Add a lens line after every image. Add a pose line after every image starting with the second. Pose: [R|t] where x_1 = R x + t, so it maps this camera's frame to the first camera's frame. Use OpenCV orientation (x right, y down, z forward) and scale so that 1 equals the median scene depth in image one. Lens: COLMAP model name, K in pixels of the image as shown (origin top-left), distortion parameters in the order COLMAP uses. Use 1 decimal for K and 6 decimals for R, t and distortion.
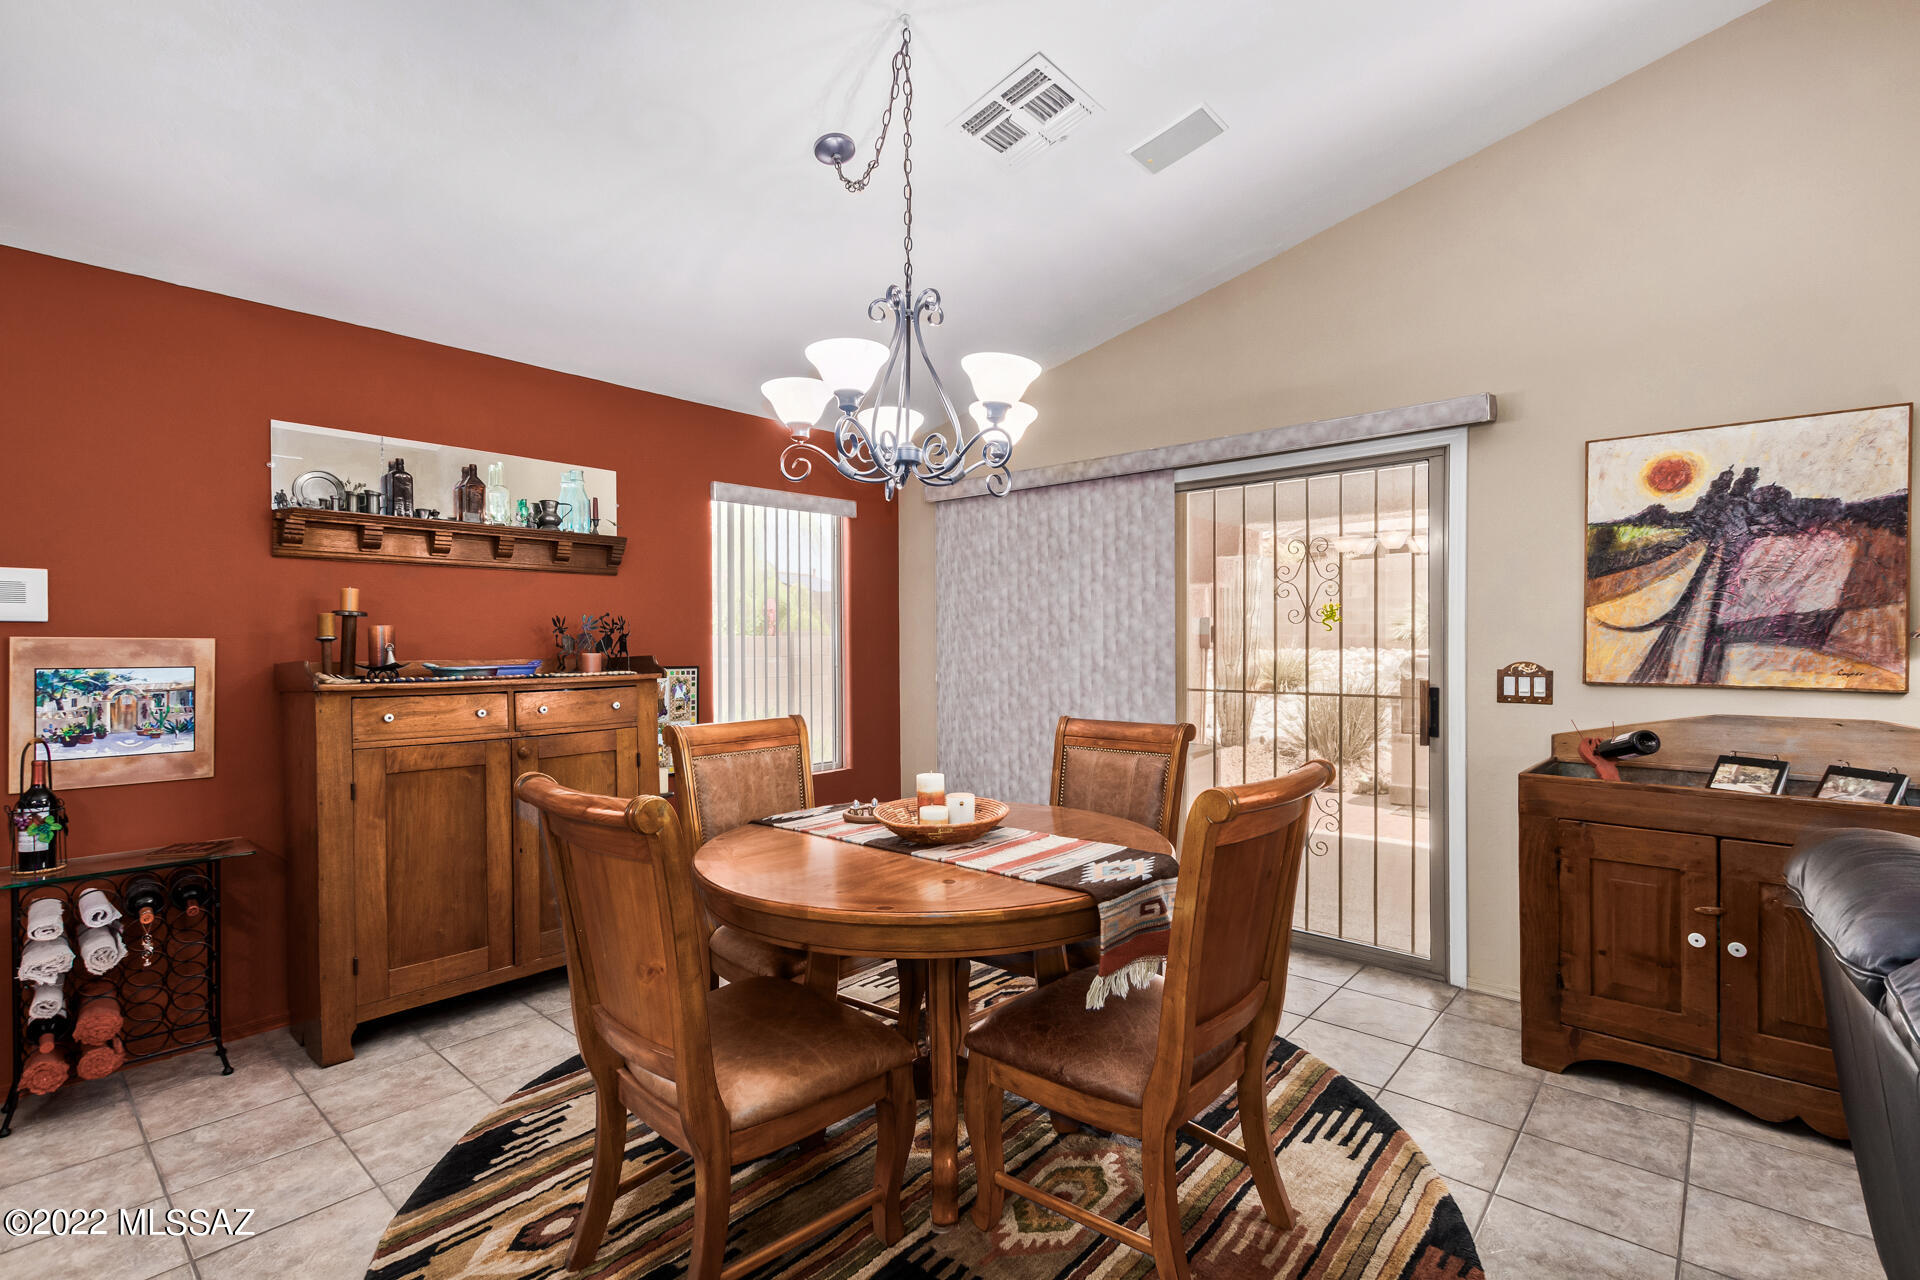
lens RADIAL K [[879.5, 0, 969.1], [0, 879.5, 645.2], [0, 0, 1]] dist [0.005878, -0.000895]
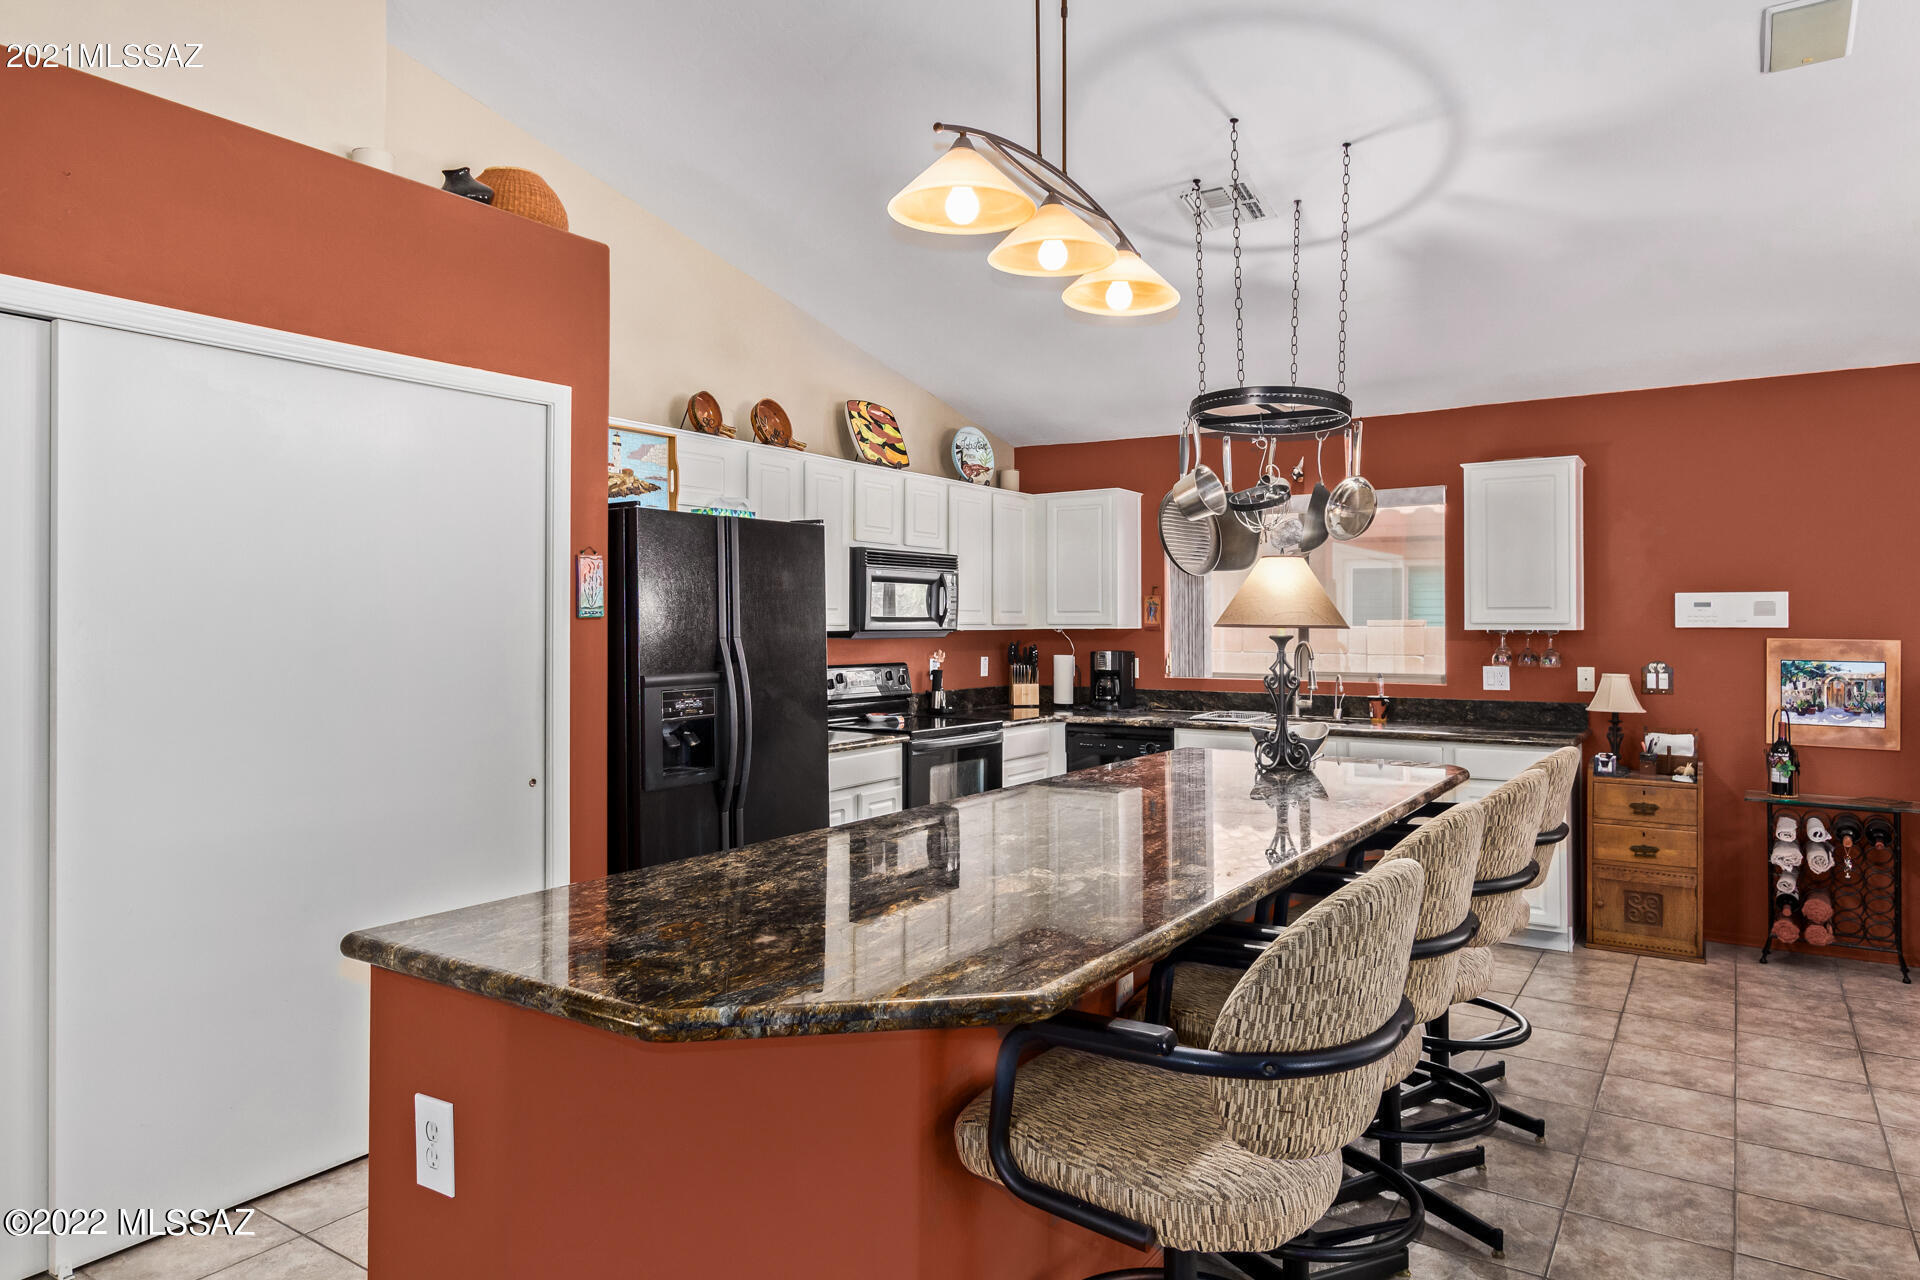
lens RADIAL K [[1168.1, 0, 968.1], [0, 1168.1, 605.5], [0, 0, 1]] dist [-0.000159, 0.002018]
pose [[0.134172, -0.009204, -0.990915, 0.616108], [-0.005250, 0.999936, -0.009999, -0.033718], [0.990944, 0.006544, 0.134115, -0.537657]]
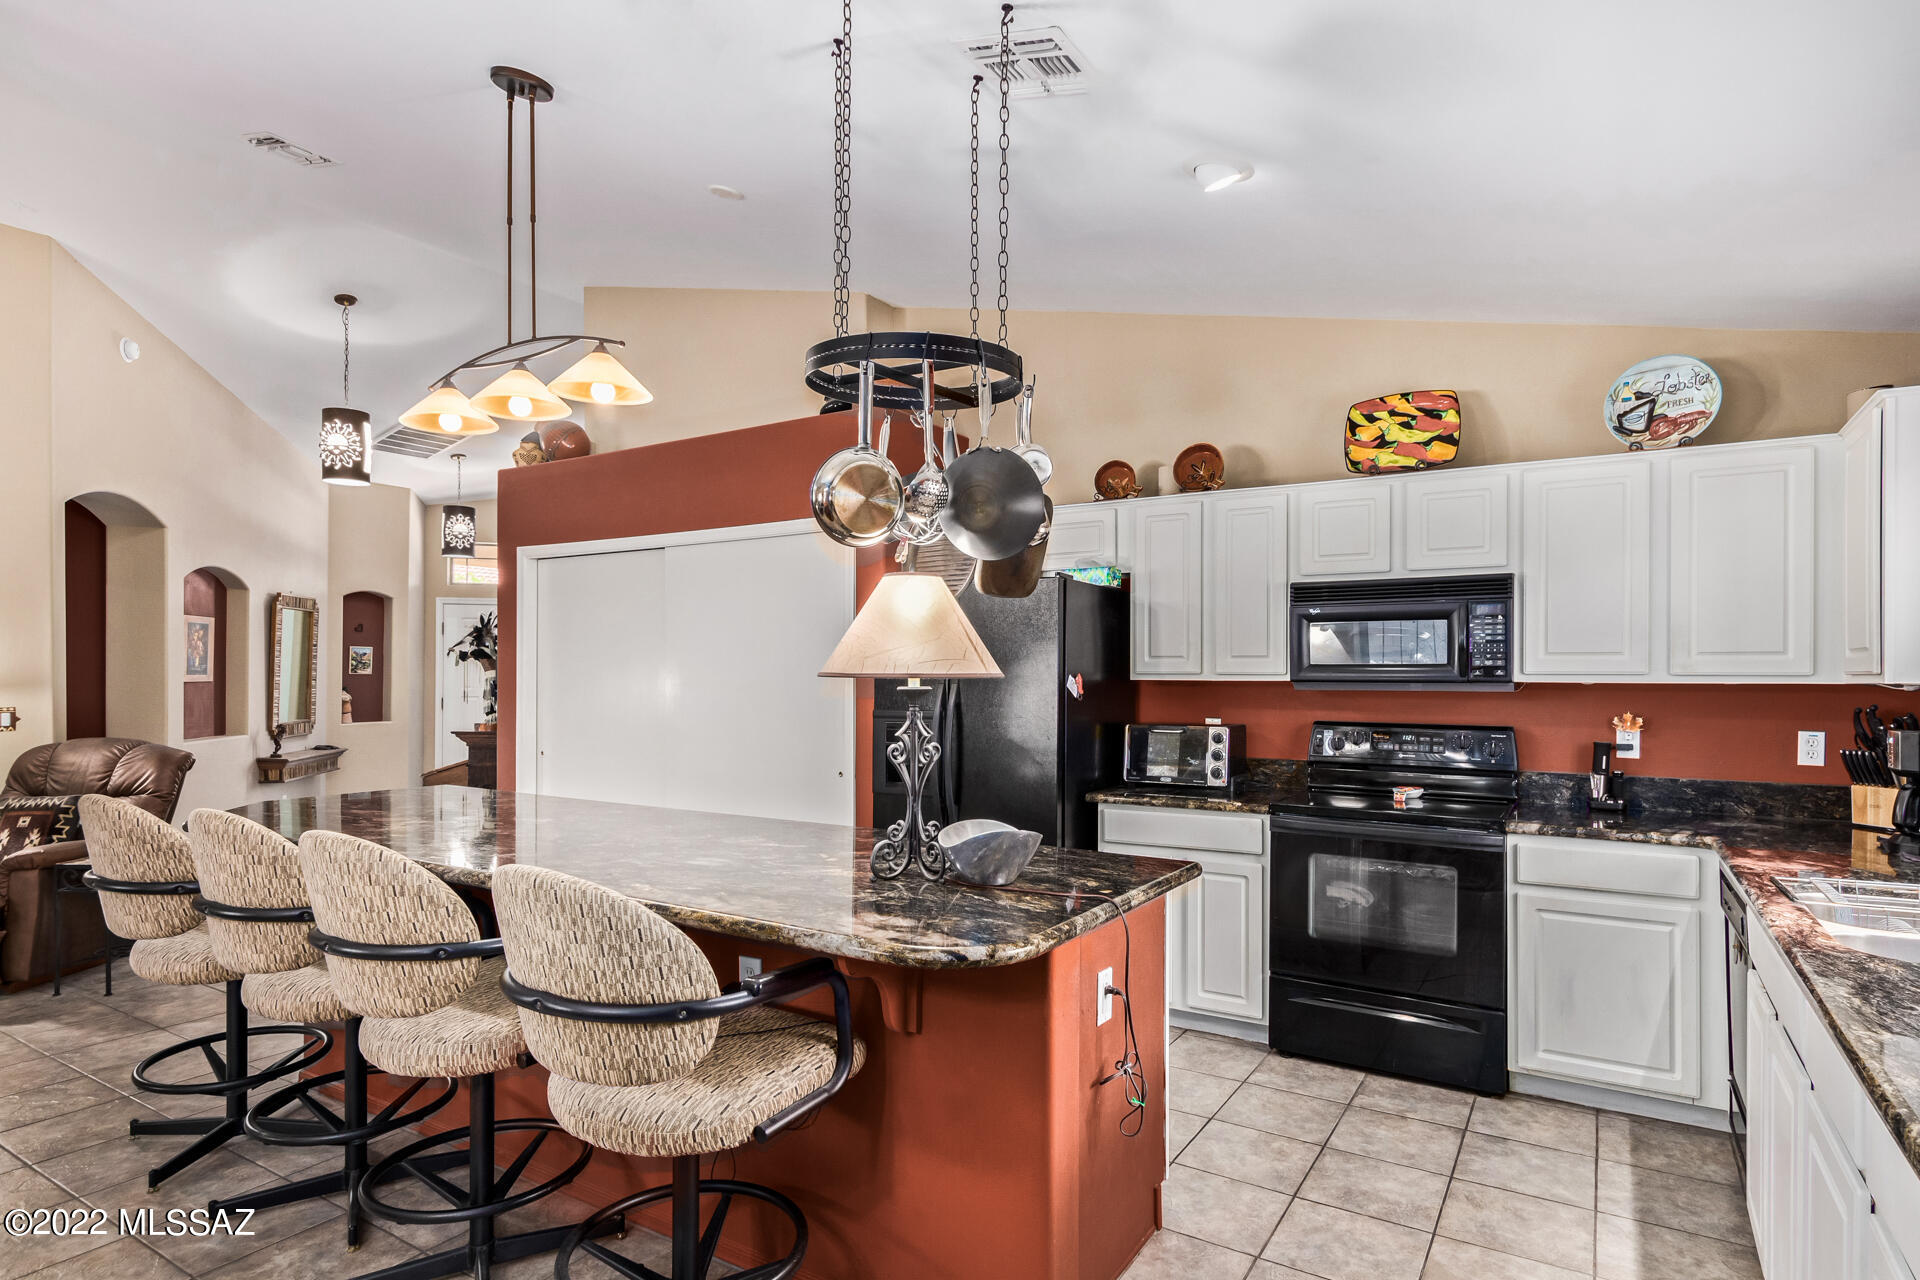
lens RADIAL K [[1022.3, 0, 975.6], [0, 1022.3, 672.0], [0, 0, 1]] dist [0.003975, 0.000336]
pose [[-0.986584, 0.002901, -0.163230, -0.589844], [0.002338, 0.999991, 0.003644, -0.029420], [0.163239, 0.003214, -0.986581, 0.838643]]
